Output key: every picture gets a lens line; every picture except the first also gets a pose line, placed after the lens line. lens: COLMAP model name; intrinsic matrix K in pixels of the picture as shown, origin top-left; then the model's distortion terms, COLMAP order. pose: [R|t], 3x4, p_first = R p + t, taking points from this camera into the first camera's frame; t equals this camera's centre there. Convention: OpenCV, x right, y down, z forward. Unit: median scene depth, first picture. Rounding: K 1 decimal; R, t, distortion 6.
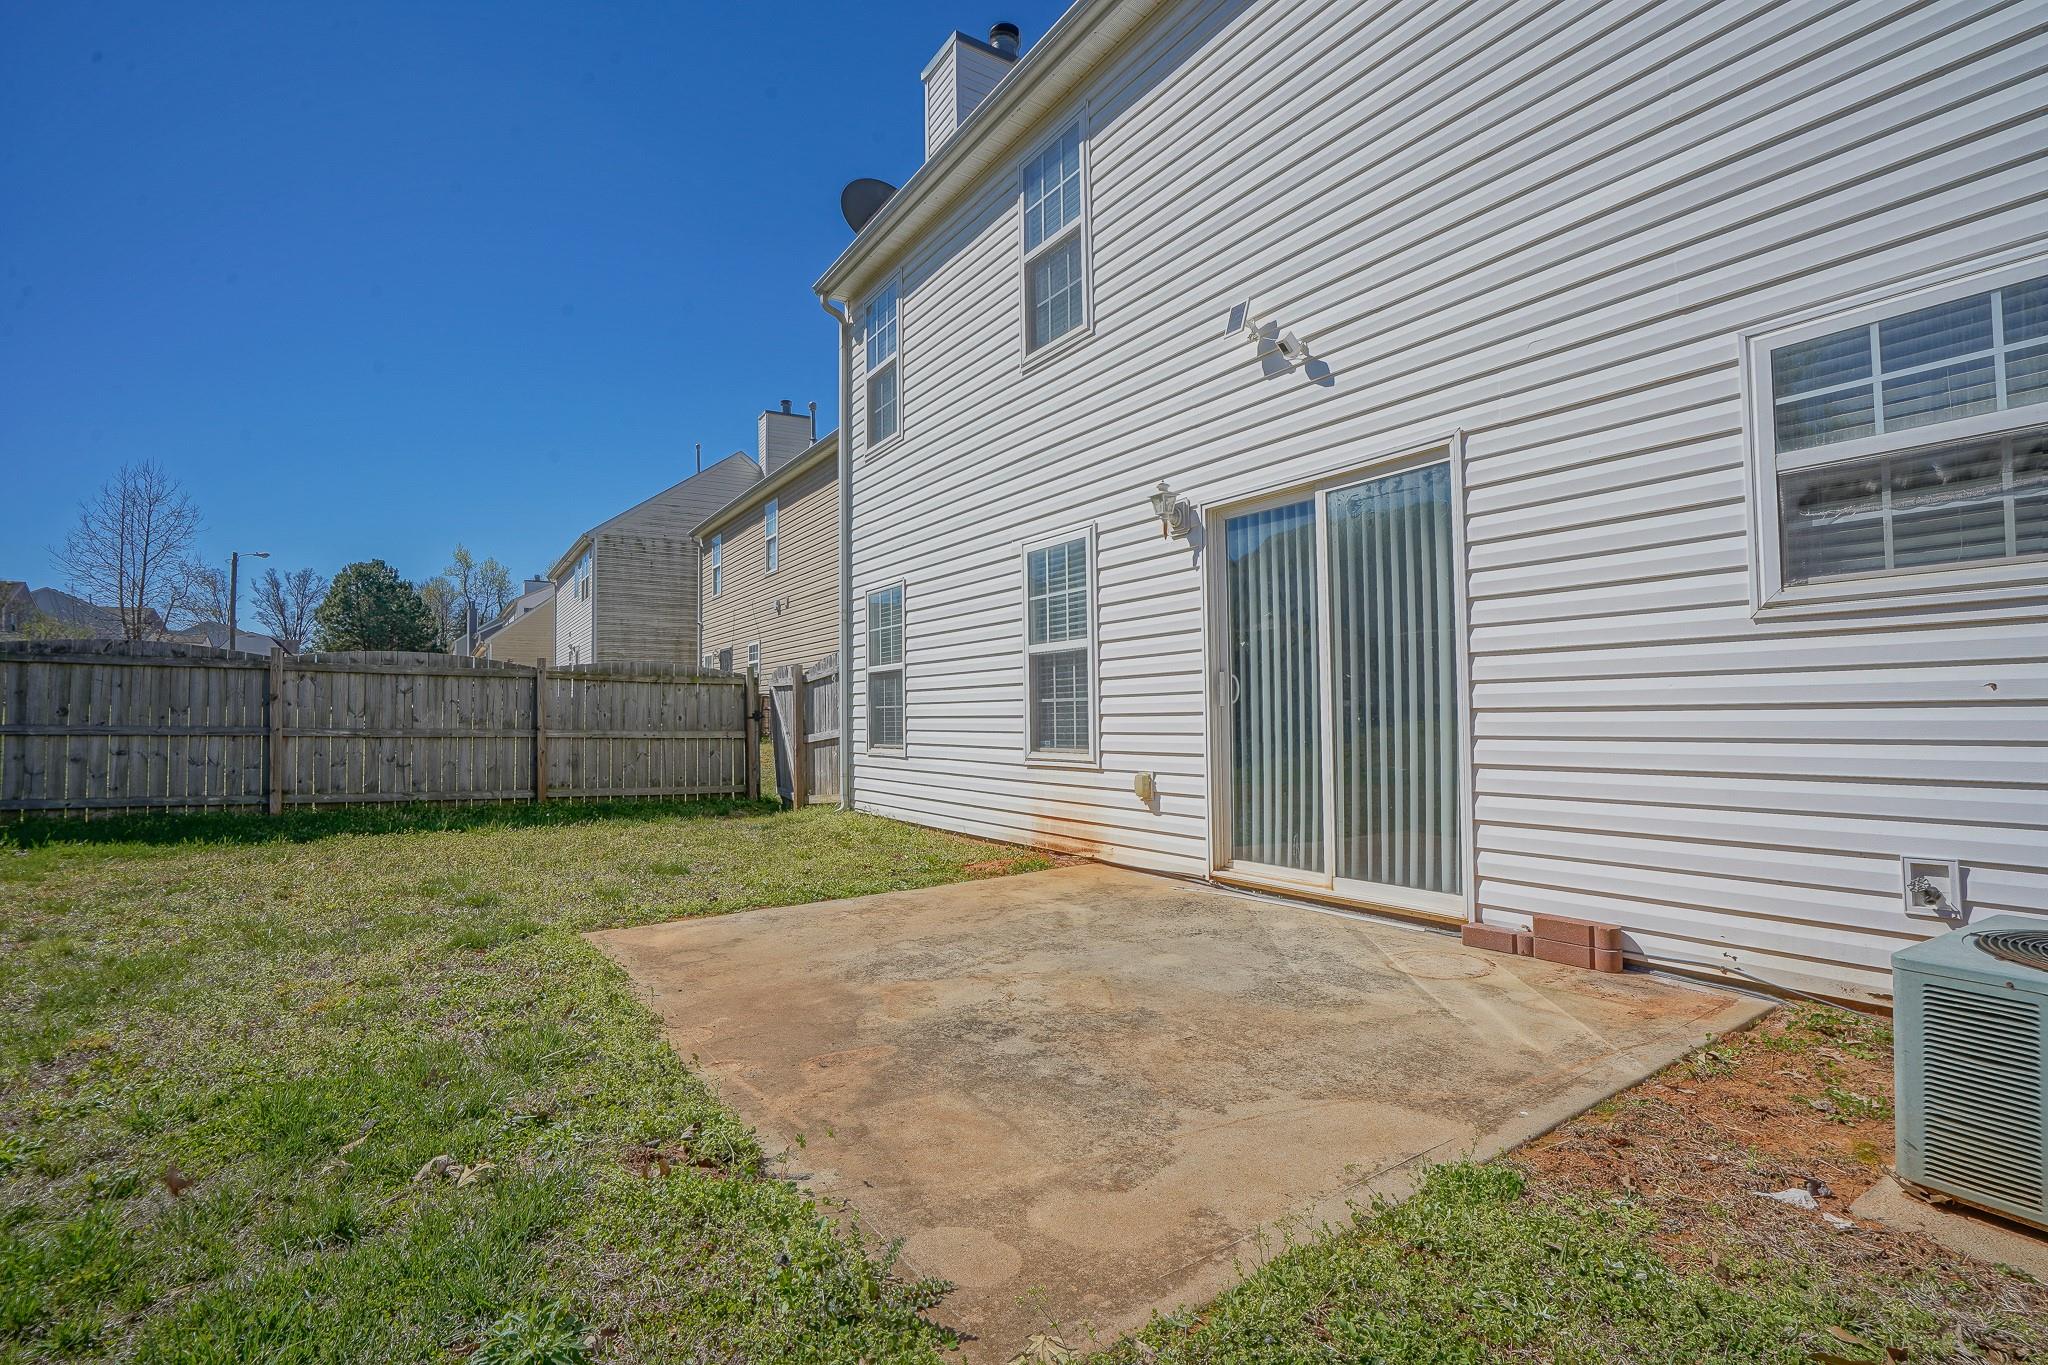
lens RADIAL K [[948.9, 0, 1009.7], [0, 948.9, 693.4], [0, 0, 1]] dist [-0.049996, 0.016645]
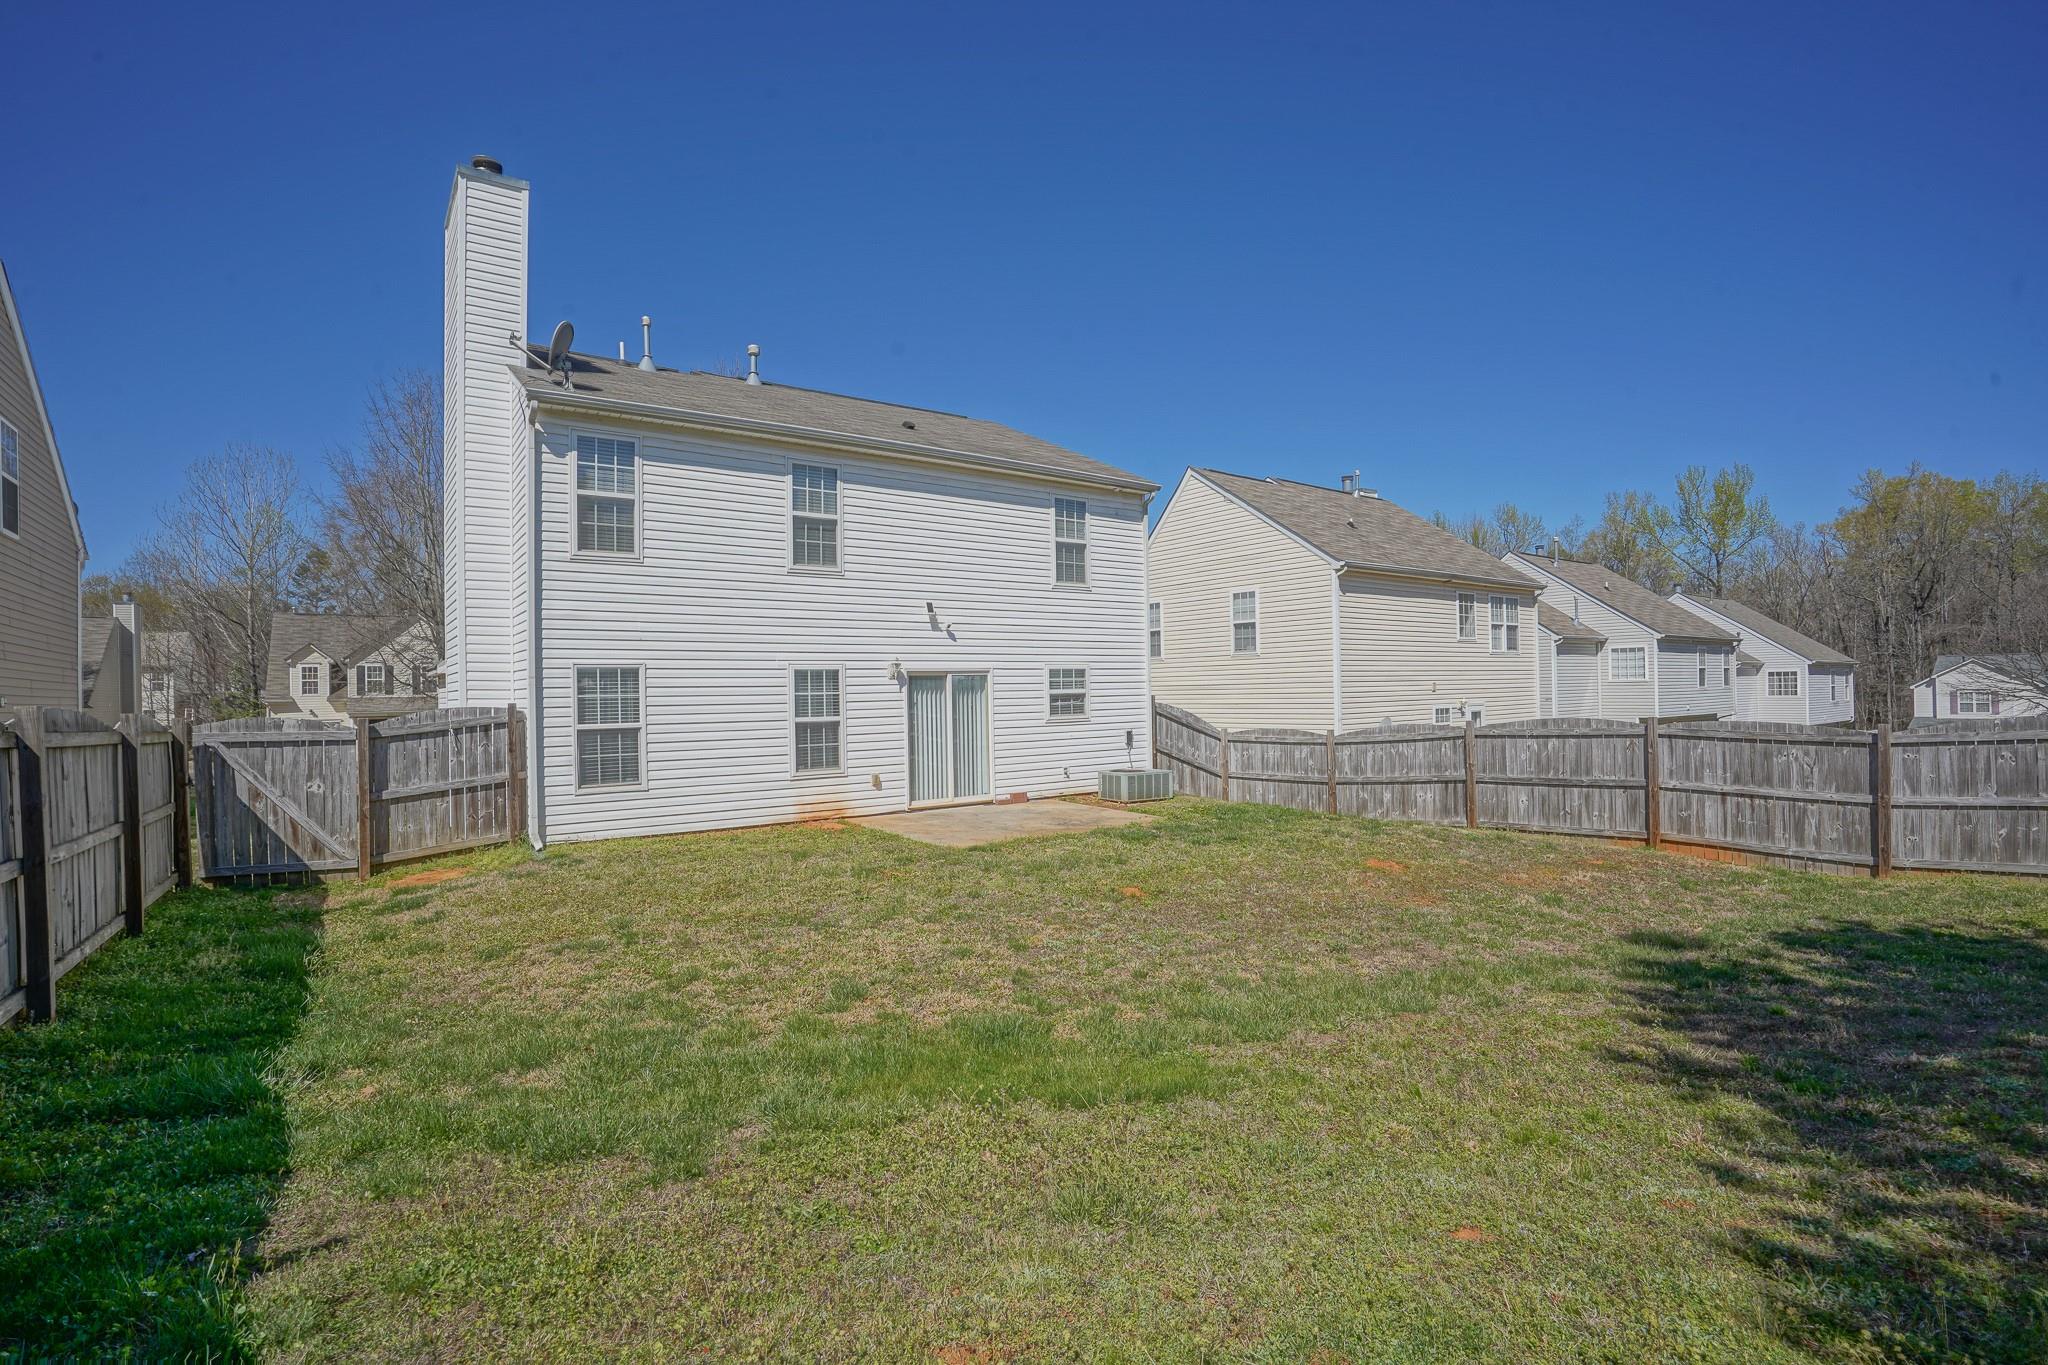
lens RADIAL K [[933.6, 0, 1005.2], [0, 933.6, 680.6], [0, 0, 1]] dist [-0.036502, 0.000473]
pose [[-0.052215, 0.027981, 0.998244, -2.049033], [-0.006026, 0.999580, -0.028334, -0.079852], [-0.998618, -0.007495, -0.052025, 0.729688]]
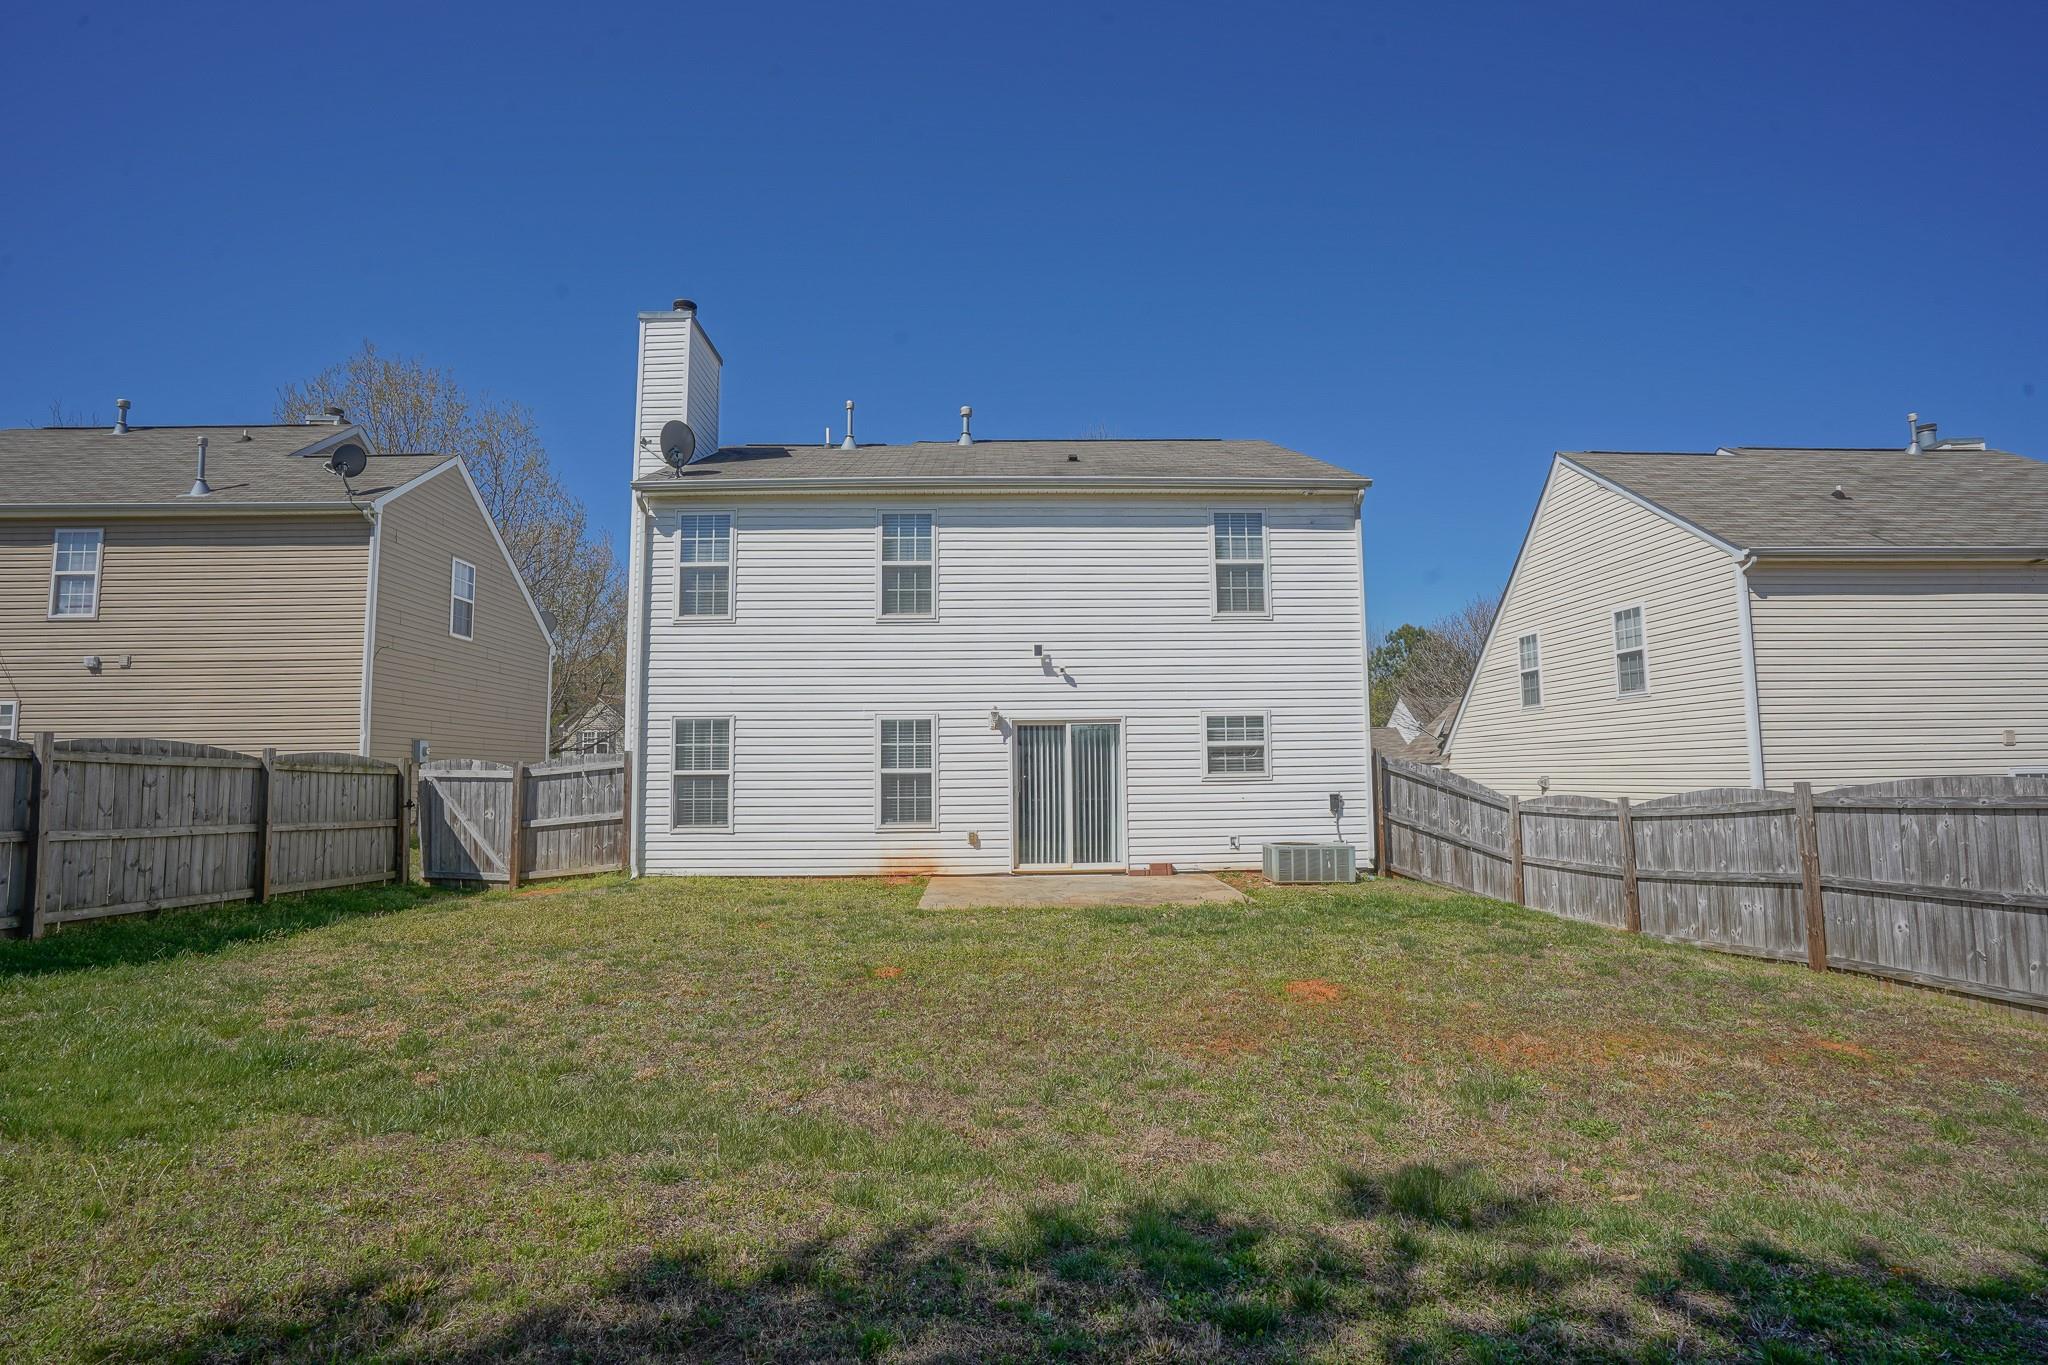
lens RADIAL K [[948.9, 0, 1009.7], [0, 948.9, 693.4], [0, 0, 1]] dist [-0.049996, 0.016645]
pose [[0.516956, 0.082021, 0.852073, -1.595553], [-0.018338, 0.996232, -0.084772, -0.047147], [-0.855815, 0.028198, 0.516512, -0.218468]]
